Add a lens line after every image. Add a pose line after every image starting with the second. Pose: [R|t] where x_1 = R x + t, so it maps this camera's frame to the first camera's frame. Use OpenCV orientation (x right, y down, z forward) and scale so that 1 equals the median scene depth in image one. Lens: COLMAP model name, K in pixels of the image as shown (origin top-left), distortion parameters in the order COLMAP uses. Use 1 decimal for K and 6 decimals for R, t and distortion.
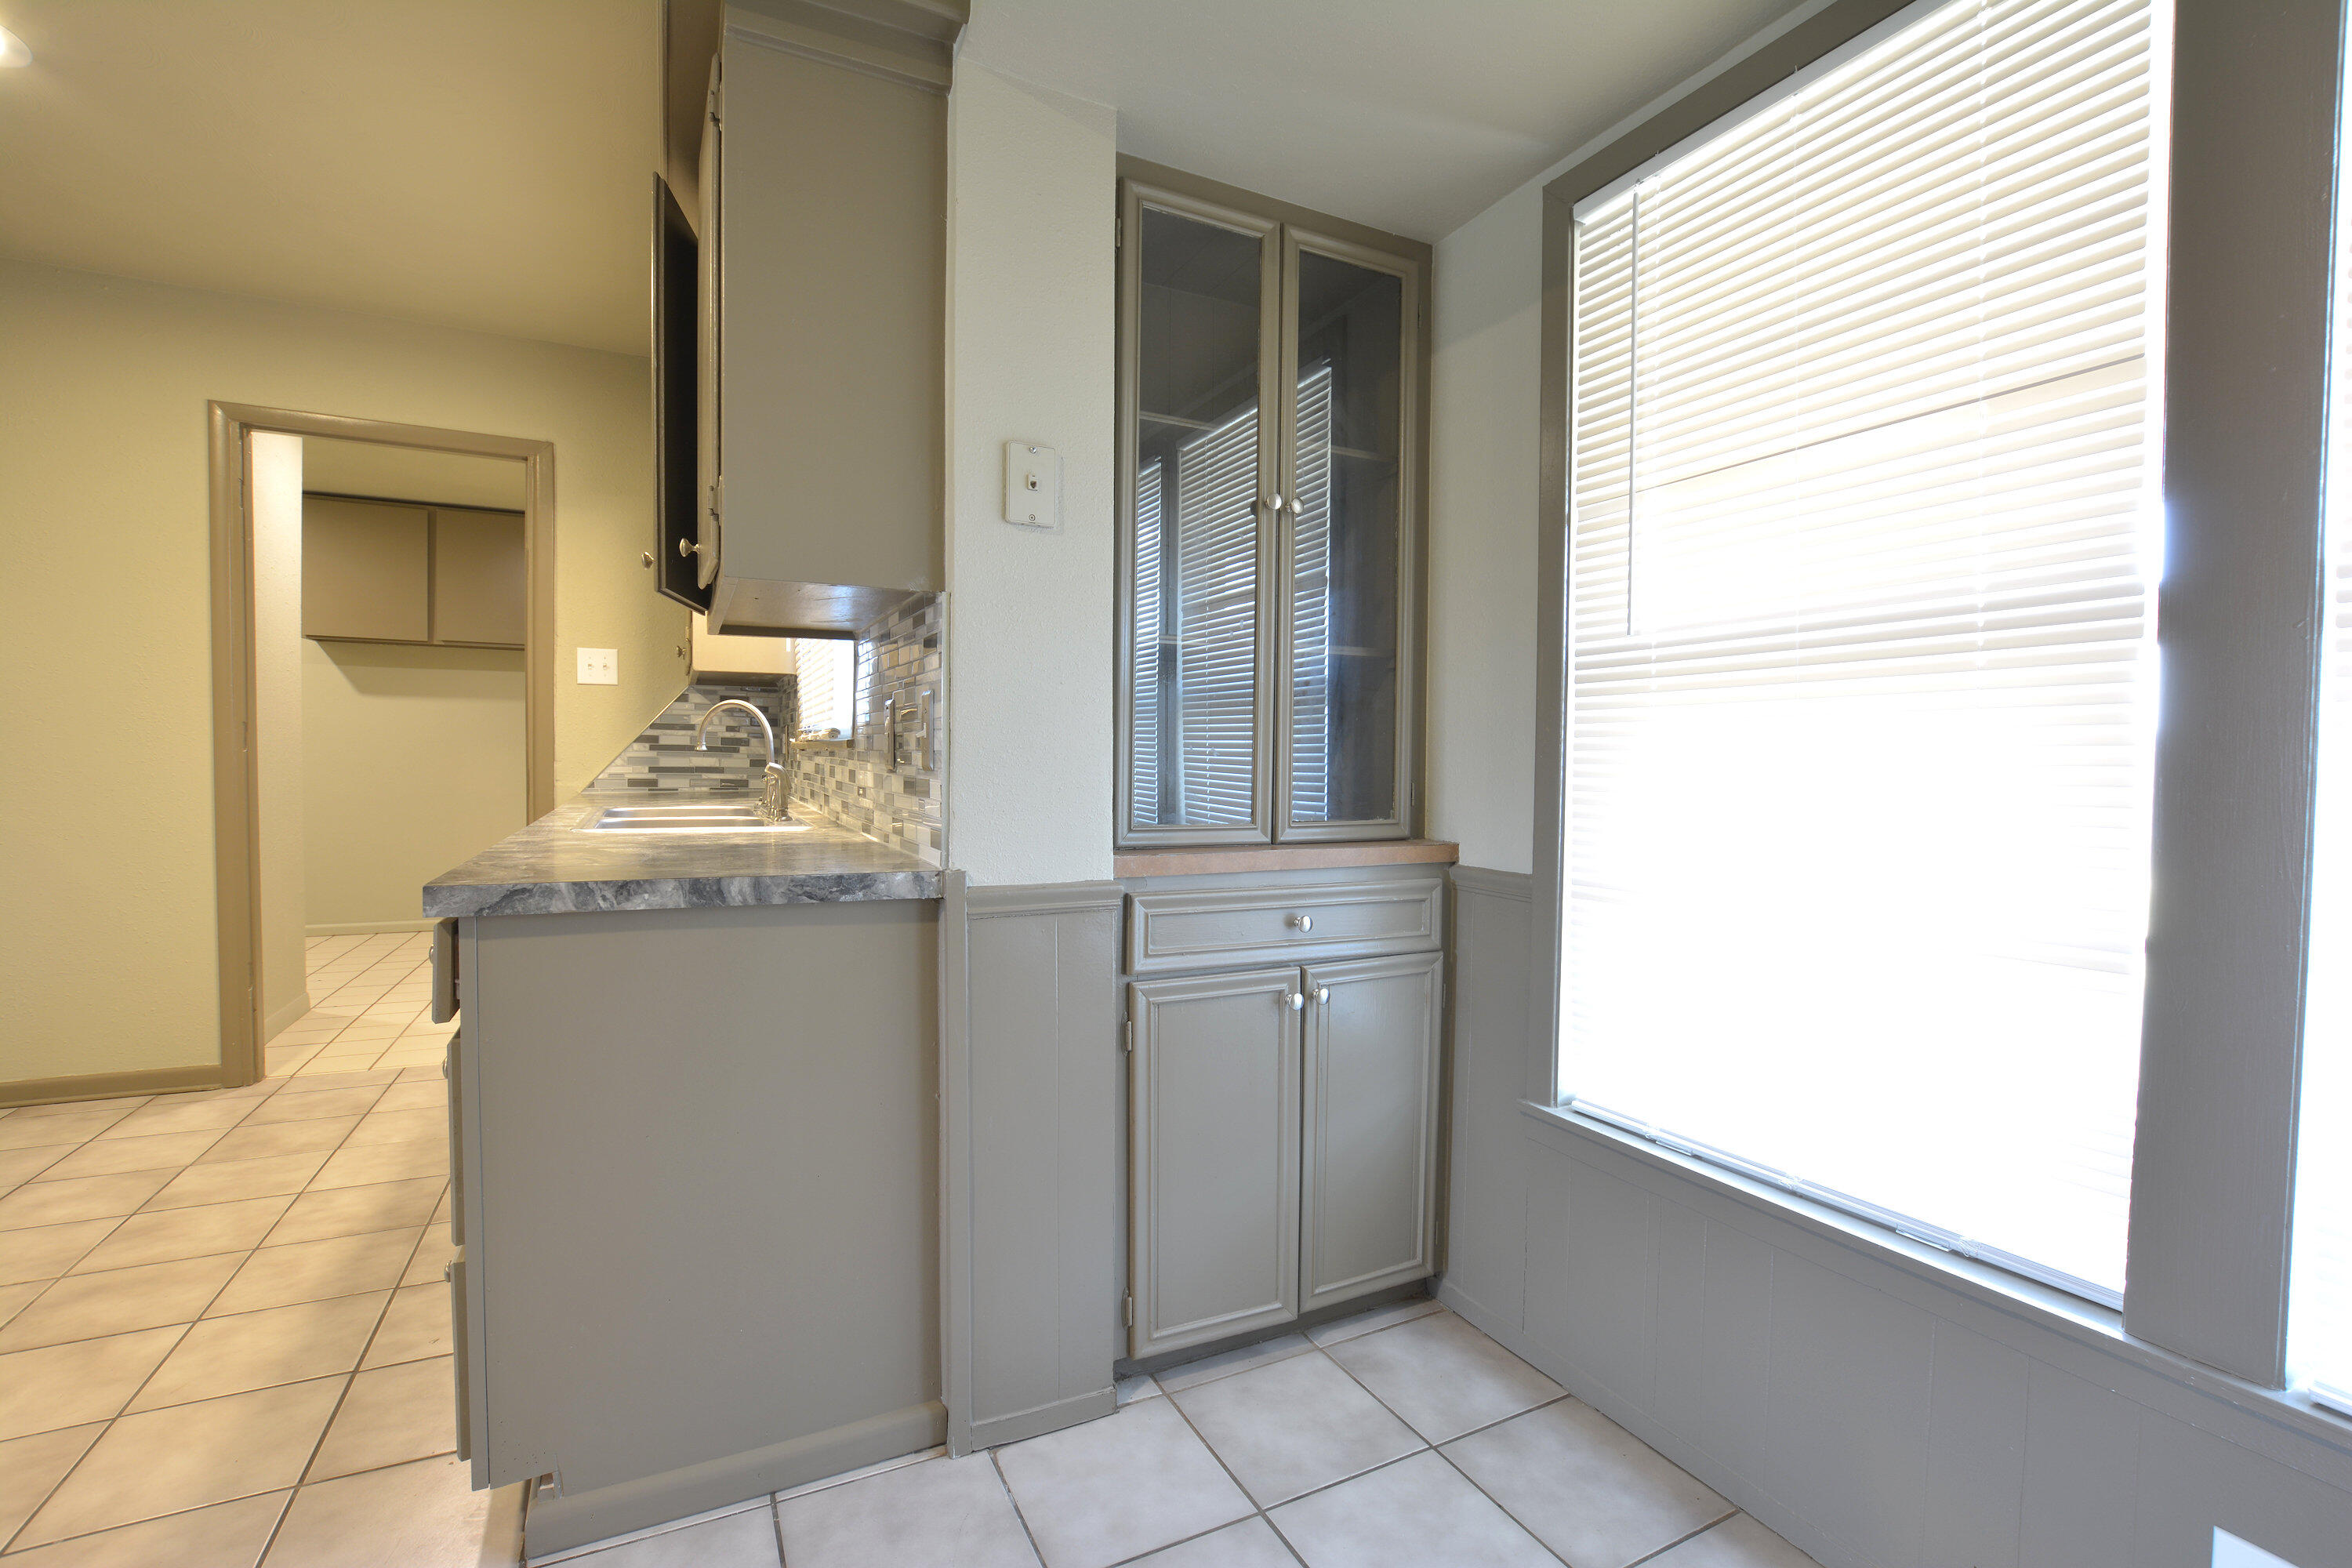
lens RADIAL K [[1035.6, 0, 1186.5], [0, 1035.6, 791.0], [0, 0, 1]] dist [-0.034916, 0.005563]
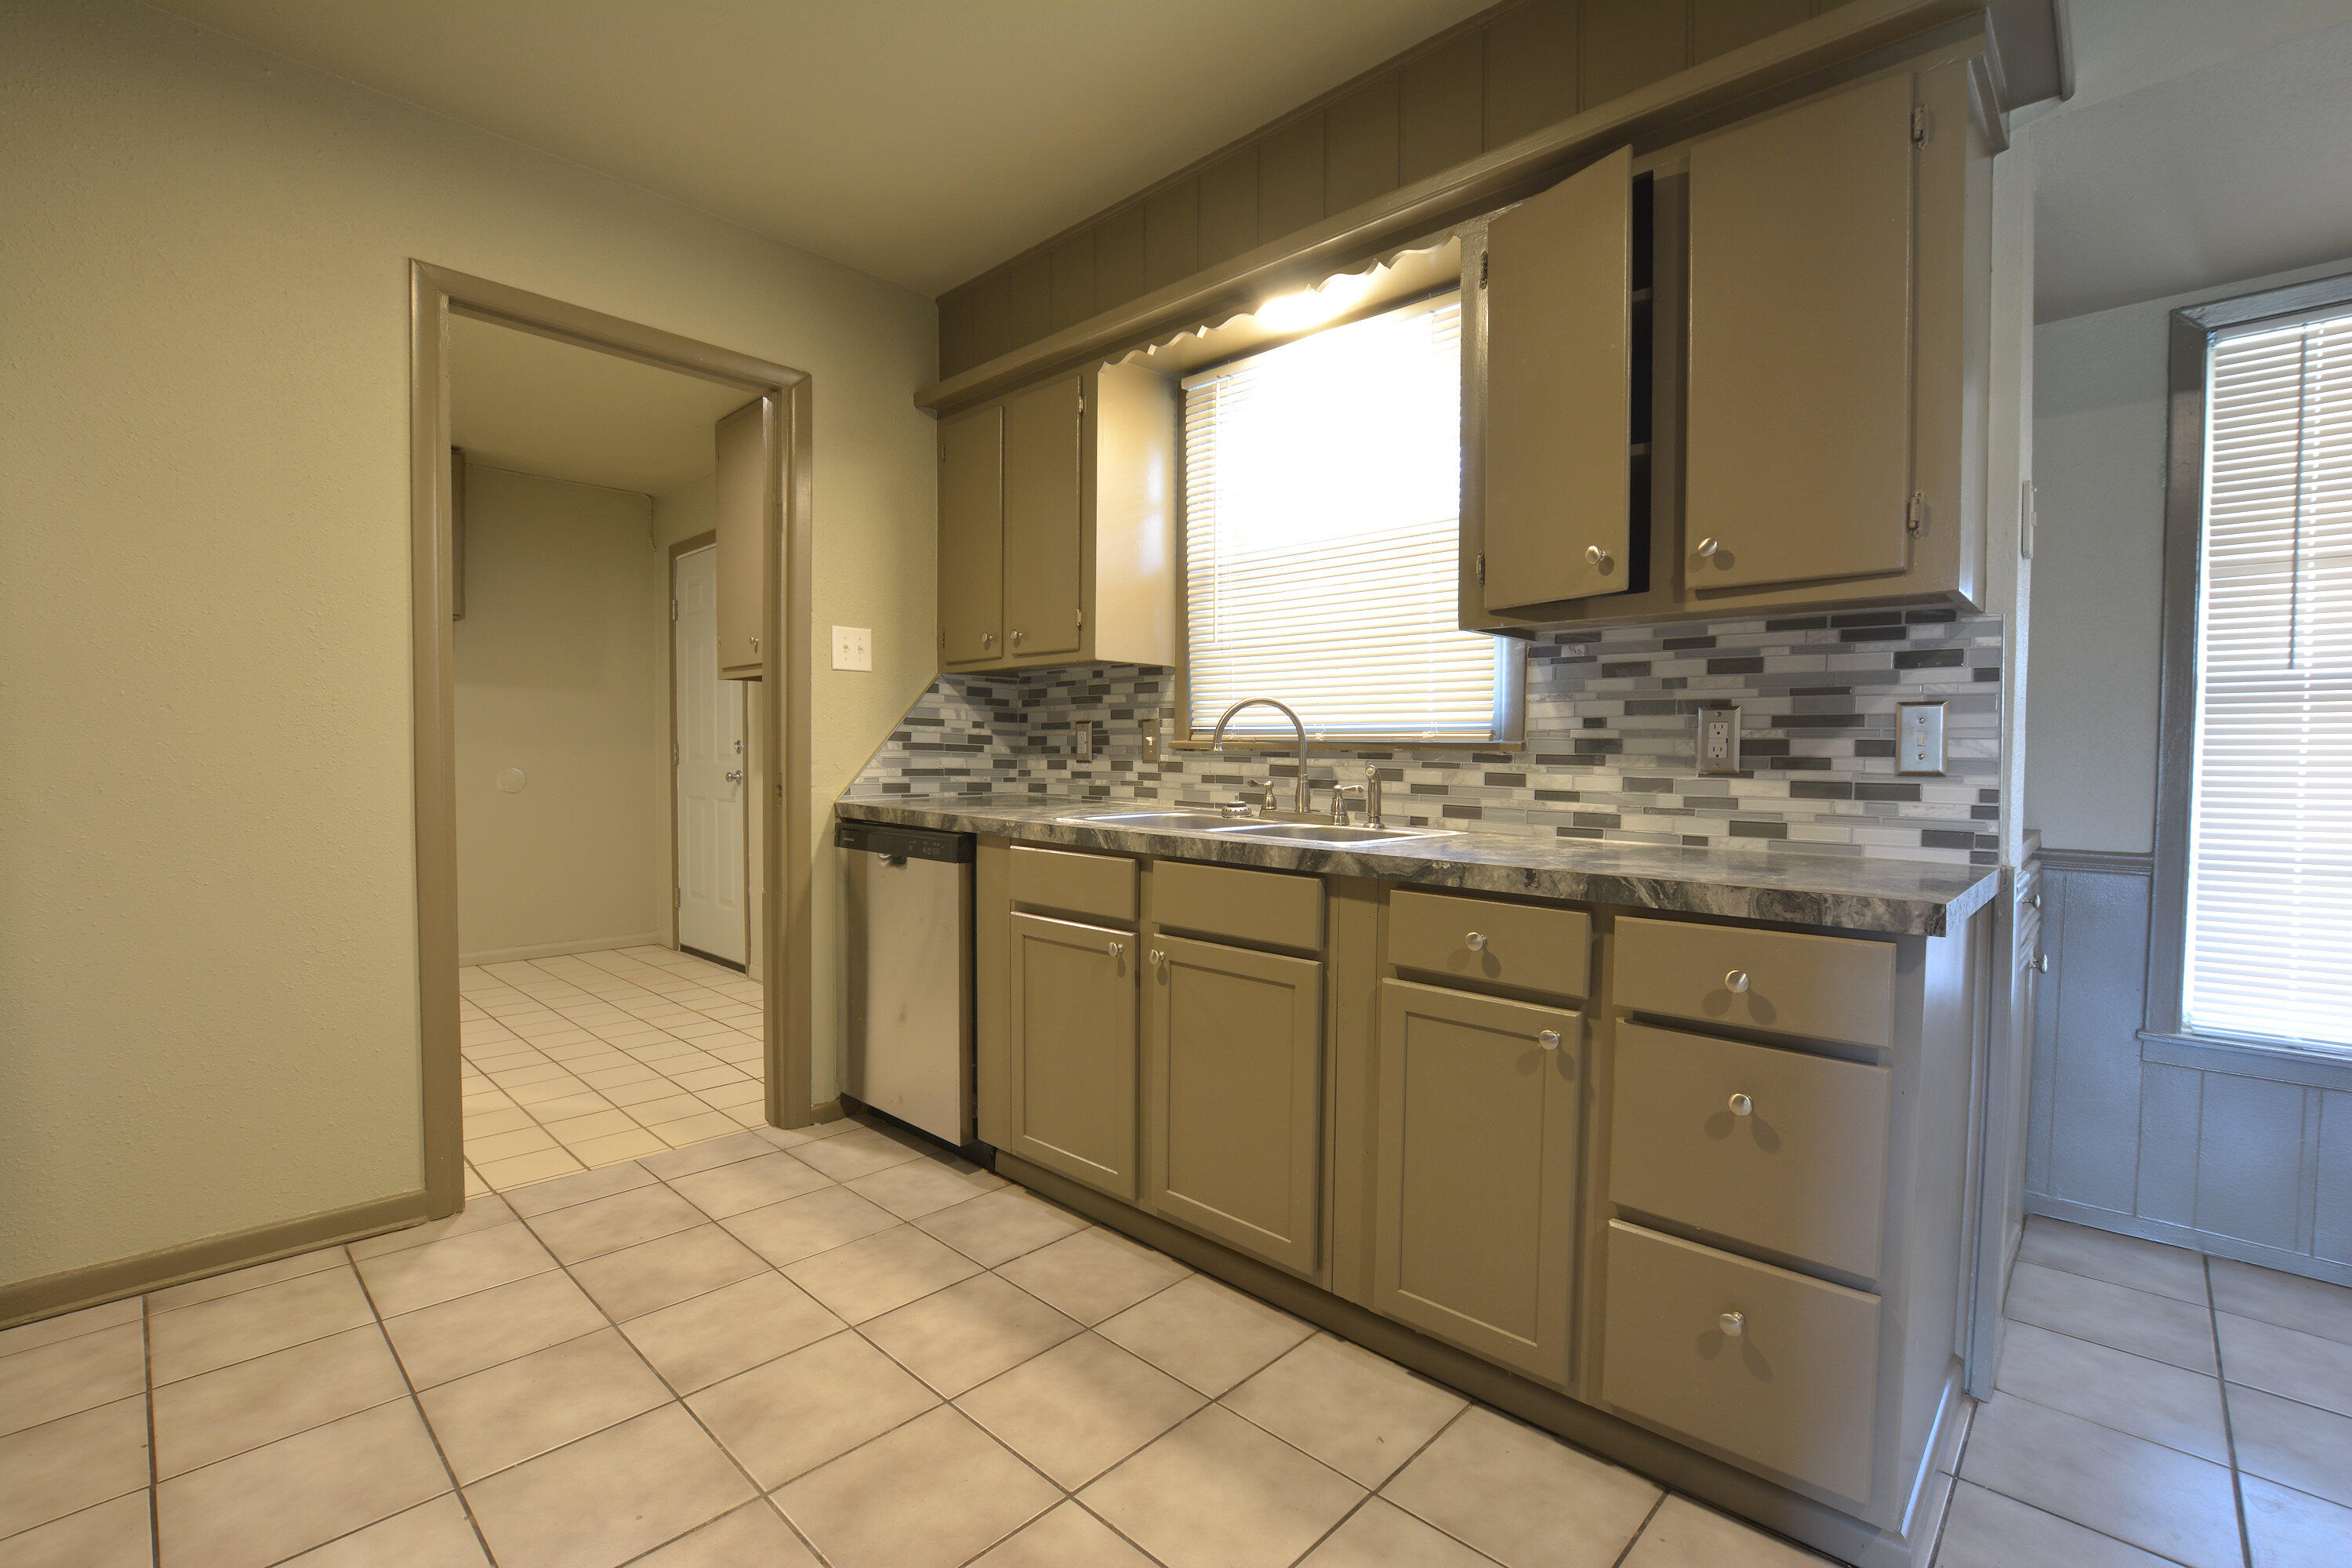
lens RADIAL K [[1035.6, 0, 1186.5], [0, 1035.6, 791.0], [0, 0, 1]] dist [-0.034916, 0.005563]
pose [[0.941047, -0.014893, 0.337947, -0.828662], [0.012293, 0.999876, 0.009833, -0.015317], [-0.338052, -0.005098, 0.941114, 0.163670]]
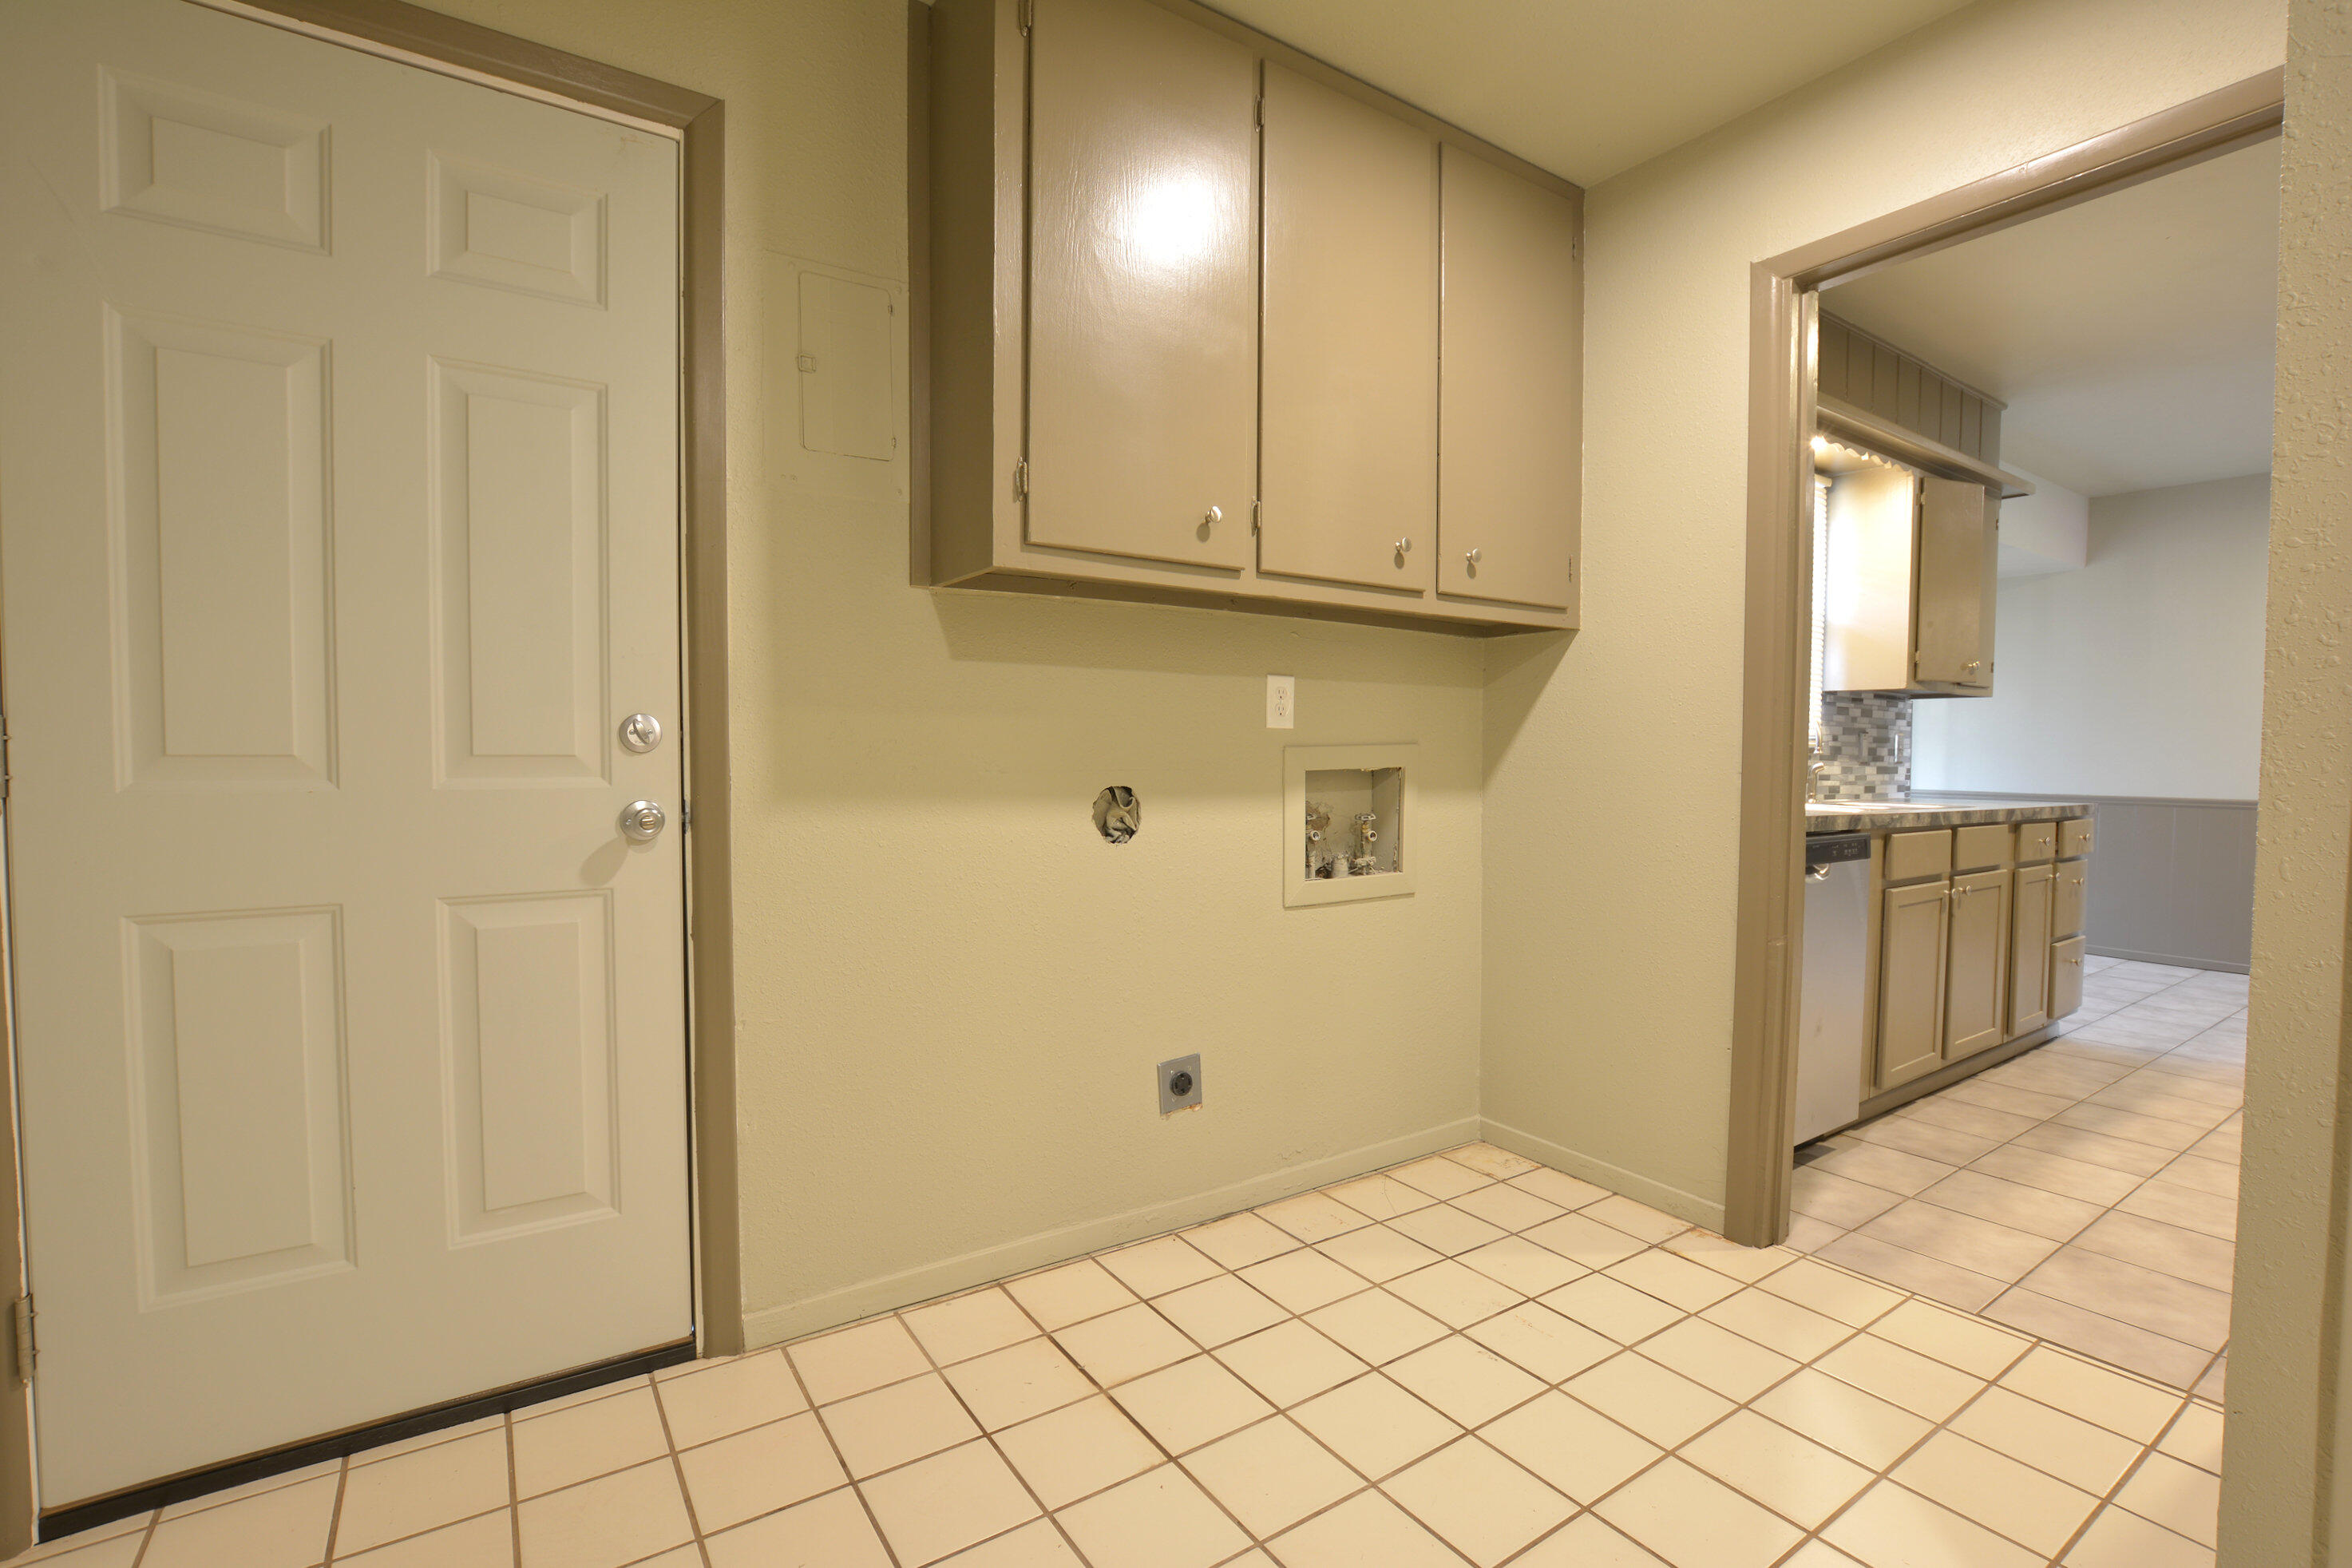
lens RADIAL K [[1049.9, 0, 1158.3], [0, 1049.9, 787.7], [0, 0, 1]] dist [-0.032429, 0.000226]
pose [[-0.107816, -0.046762, 0.993070, -1.671004], [0.021678, 0.998545, 0.049373, -0.081250], [-0.993934, 0.026851, -0.106646, 1.978987]]
